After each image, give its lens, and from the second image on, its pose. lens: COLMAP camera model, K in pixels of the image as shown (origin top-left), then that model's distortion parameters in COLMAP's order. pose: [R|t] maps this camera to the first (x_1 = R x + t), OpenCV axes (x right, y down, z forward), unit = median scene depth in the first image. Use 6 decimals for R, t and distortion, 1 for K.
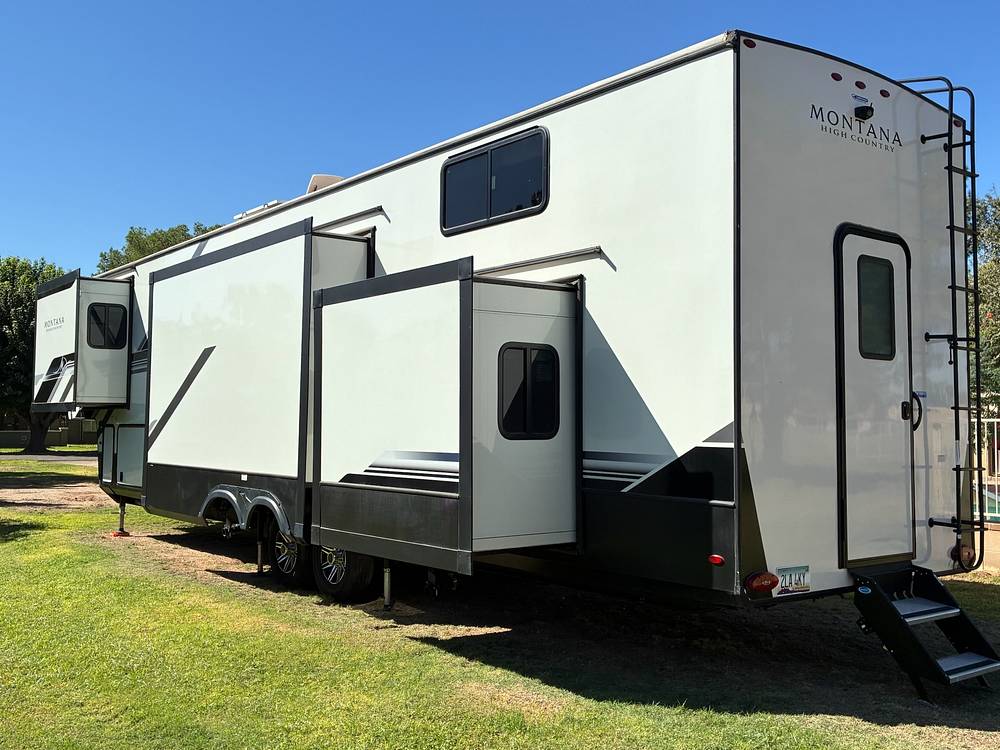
lens RADIAL K [[1006.0, 0, 499.7], [0, 1006.0, 376.4], [0, 0, 1]] dist [-0.011641, 0.000000]
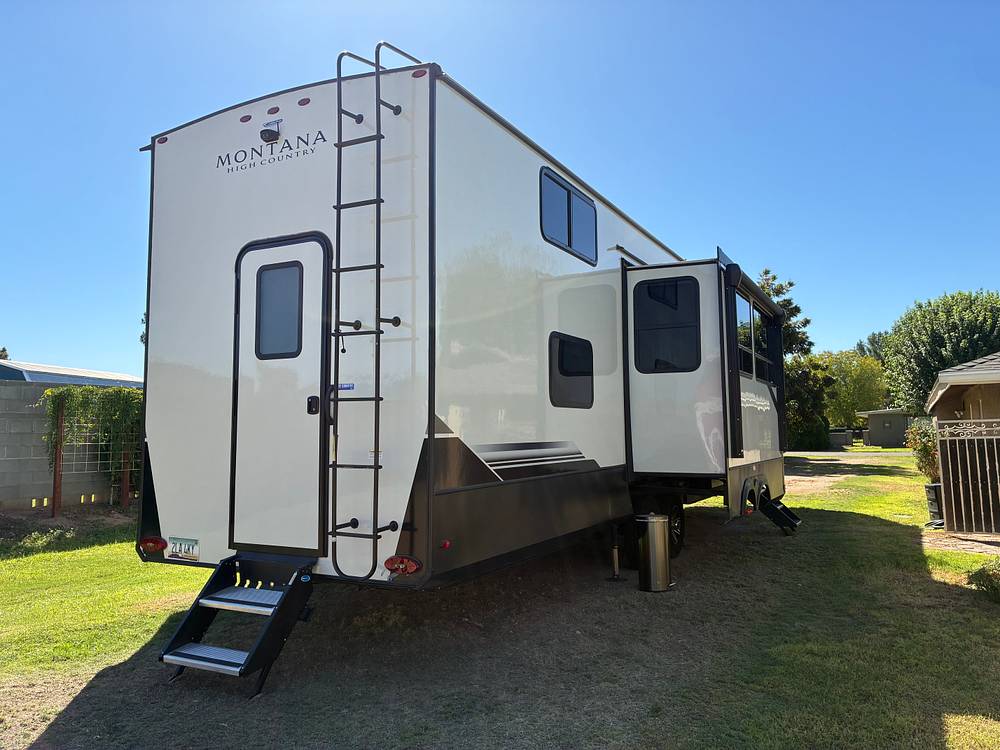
lens RADIAL K [[755.2, 0, 500.5], [0, 755.2, 368.3], [0, 0, 1]] dist [-0.002562, 0.001031]
pose [[0.423120, -0.086170, -0.901967, 1.212081], [0.058176, 0.995997, -0.067862, 0.061964], [0.904204, -0.023759, 0.426439, 0.886209]]
